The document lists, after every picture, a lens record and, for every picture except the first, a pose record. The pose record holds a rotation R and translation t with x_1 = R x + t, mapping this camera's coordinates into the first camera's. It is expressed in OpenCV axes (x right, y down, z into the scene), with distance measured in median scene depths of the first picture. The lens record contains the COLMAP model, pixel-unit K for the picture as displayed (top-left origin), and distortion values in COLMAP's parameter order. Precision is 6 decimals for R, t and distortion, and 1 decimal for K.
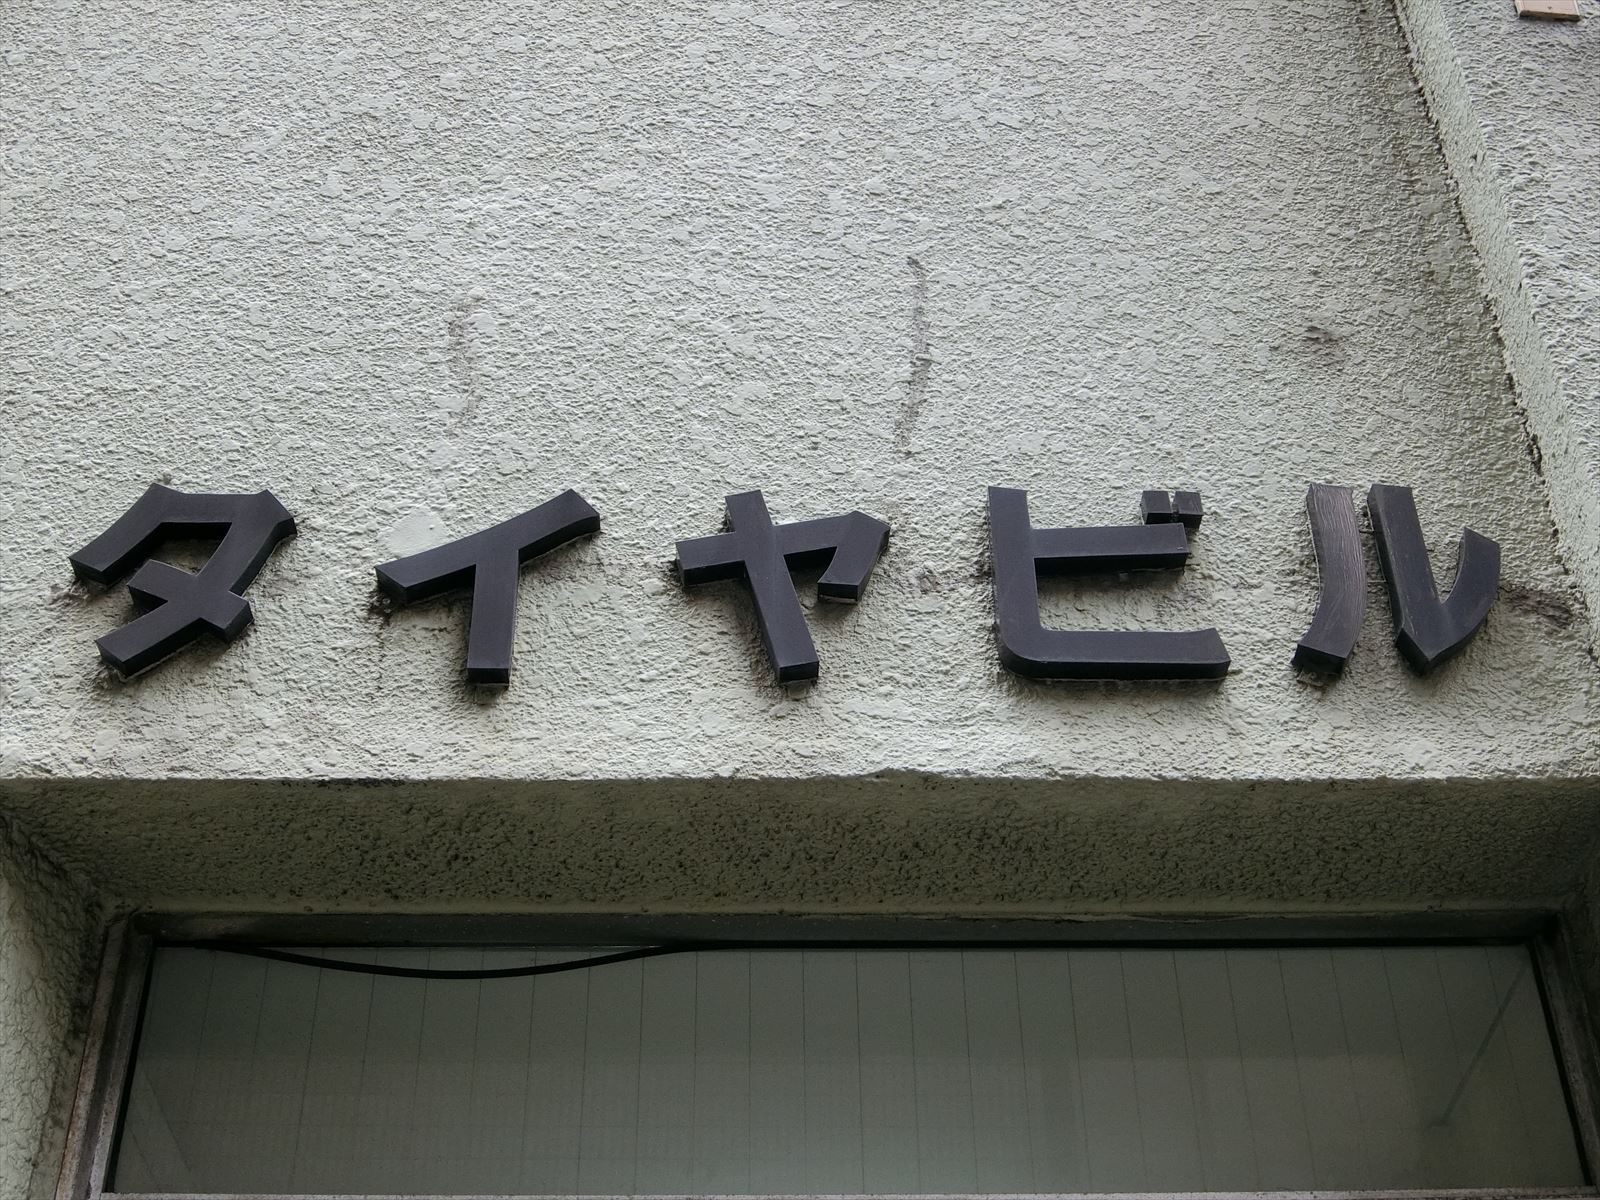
lens RADIAL K [[2171.5, 0, 808.6], [0, 2171.5, 595.6], [0, 0, 1]] dist [-0.032559, 0.000000]
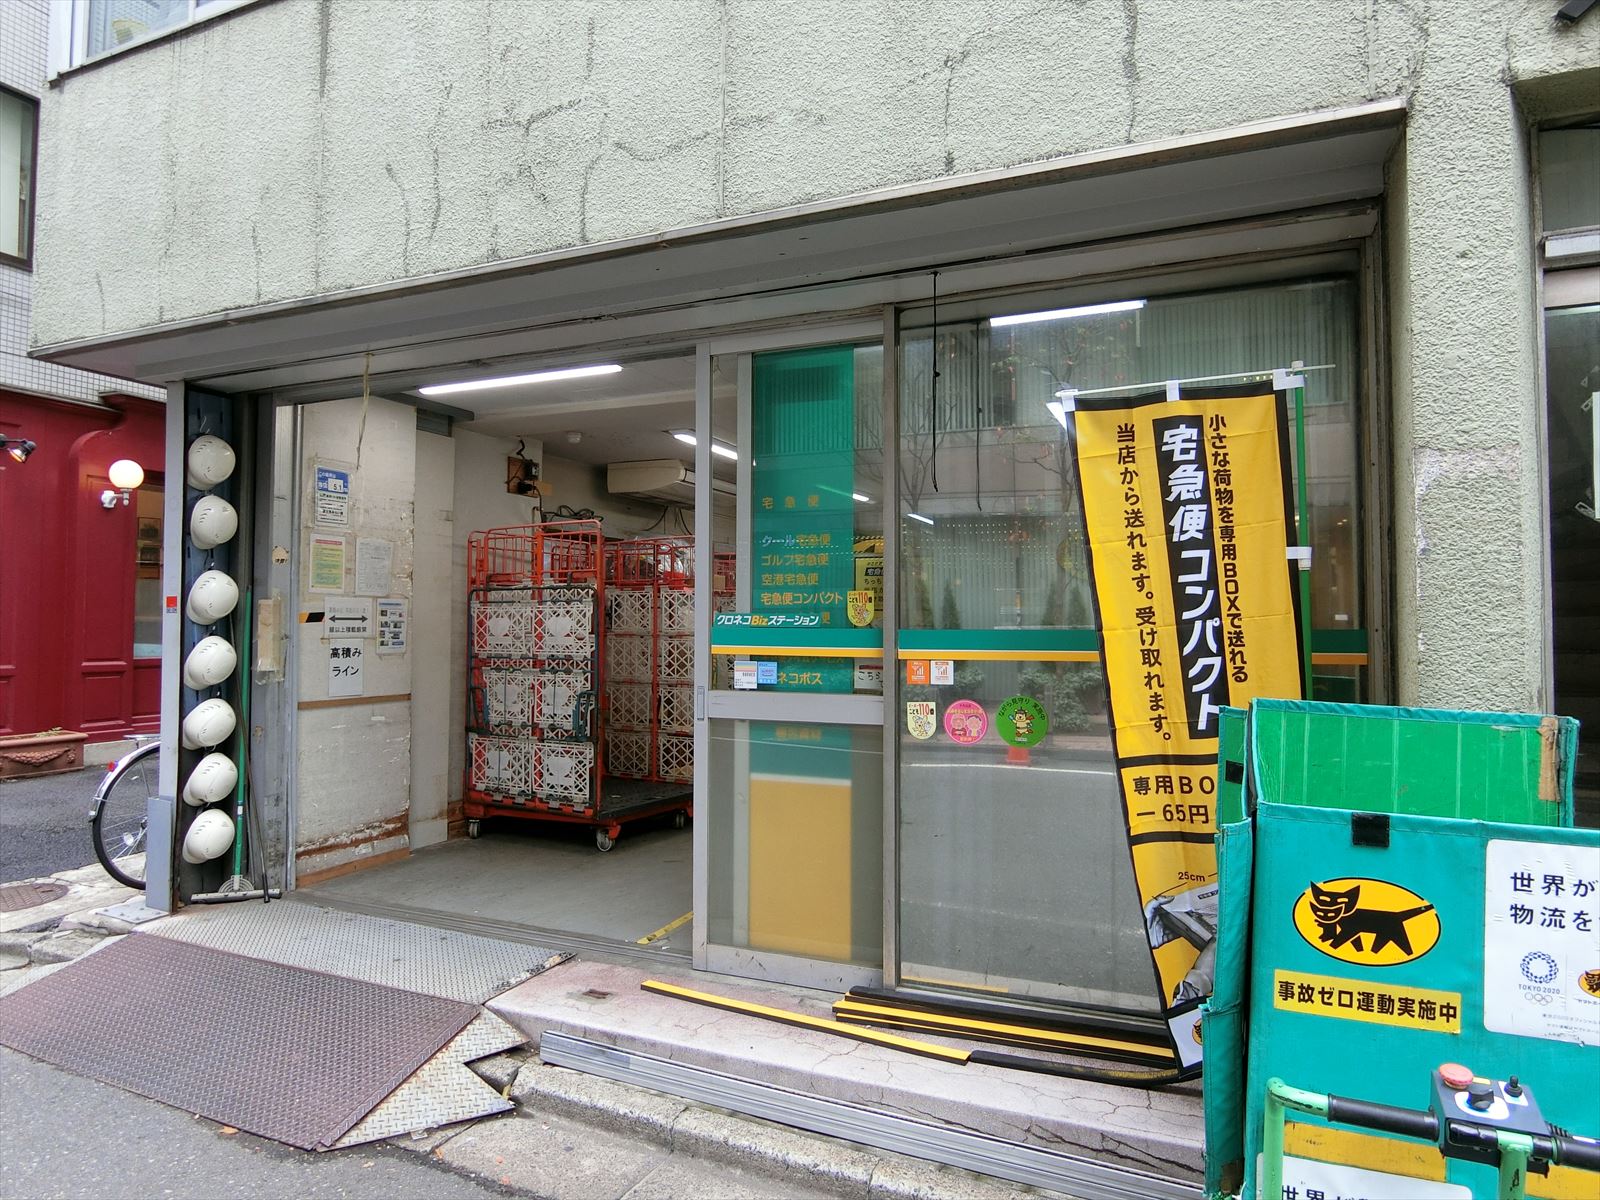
lens RADIAL K [[988.1, 0, 800.3], [0, 988.1, 595.1], [0, 0, 1]] dist [-0.014048, -0.003251]
pose [[0.908953, -0.005104, -0.416868, -0.634546], [0.255805, 0.796395, 0.548014, -0.268525], [0.329195, -0.604756, 0.725191, -0.487100]]
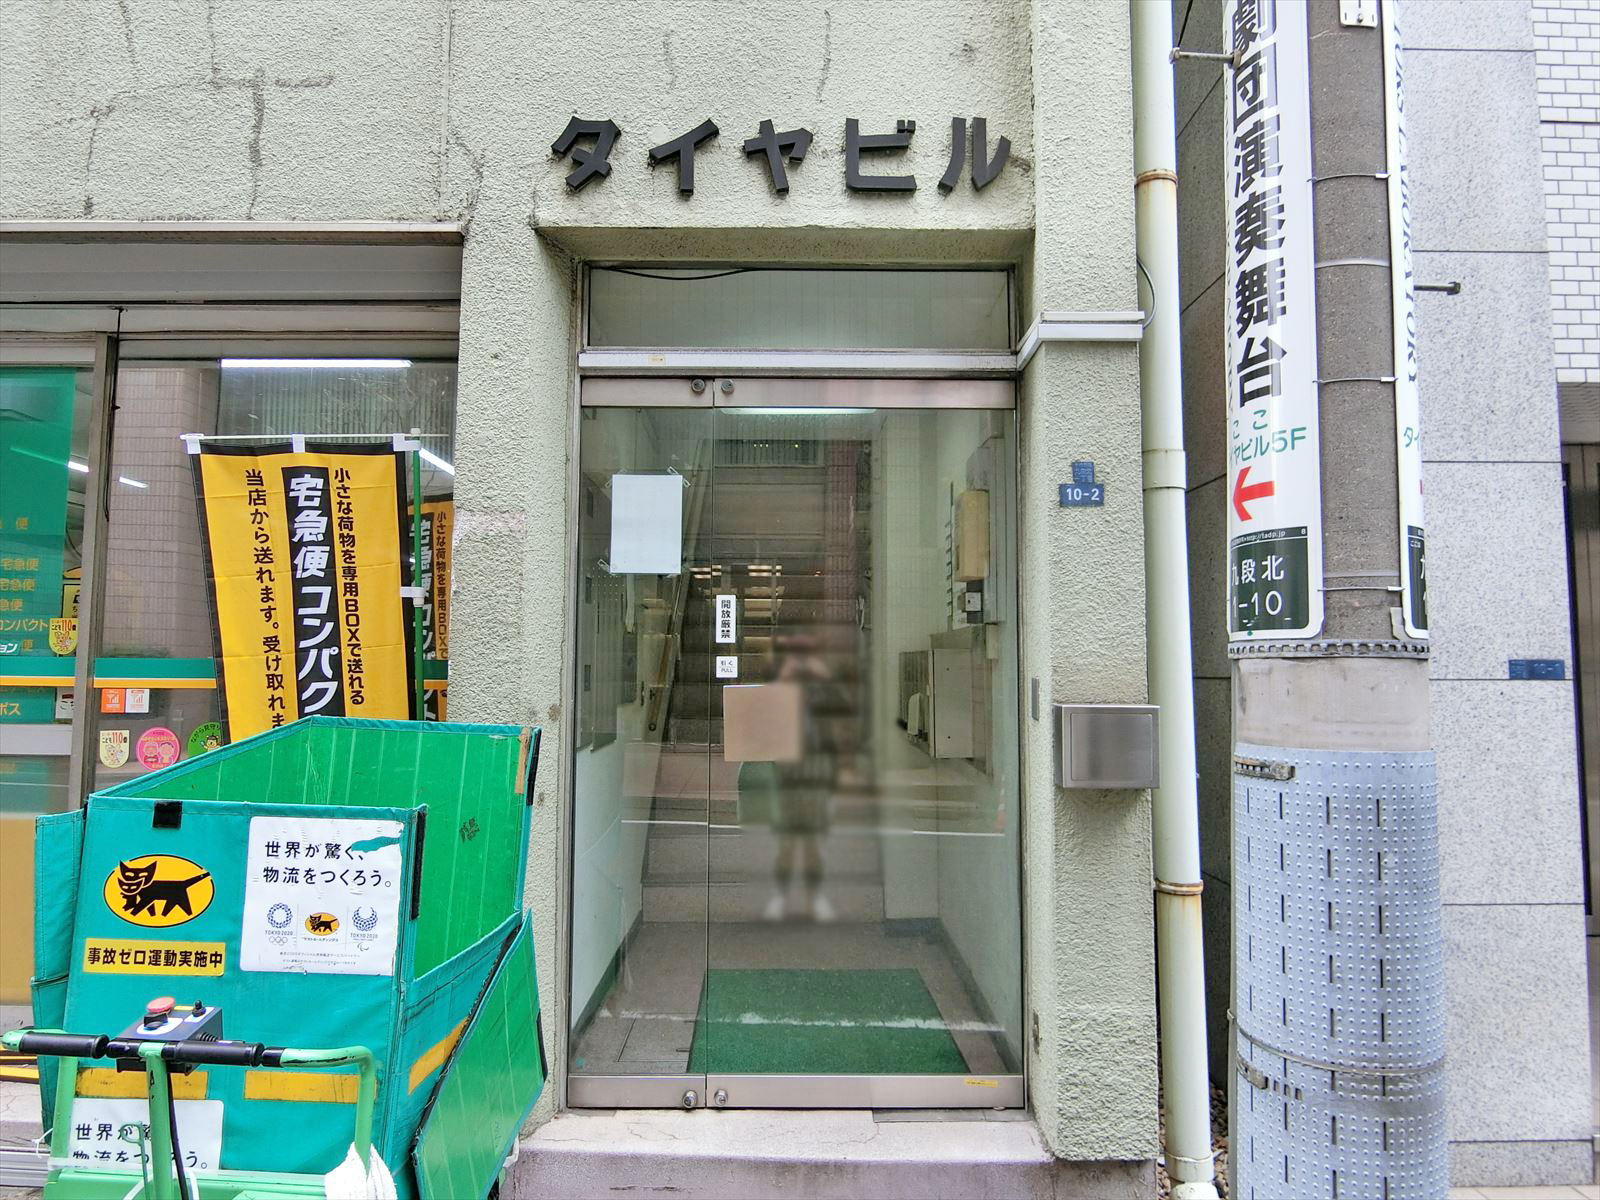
lens RADIAL K [[988.1, 0, 799.4], [0, 988.1, 597.4], [0, 0, 1]] dist [-0.014048, -0.003251]
pose [[0.999803, 0.014242, -0.013836, 0.047165], [-0.003841, 0.822364, 0.568949, -0.288811], [0.019482, -0.568784, 0.822256, -0.531058]]
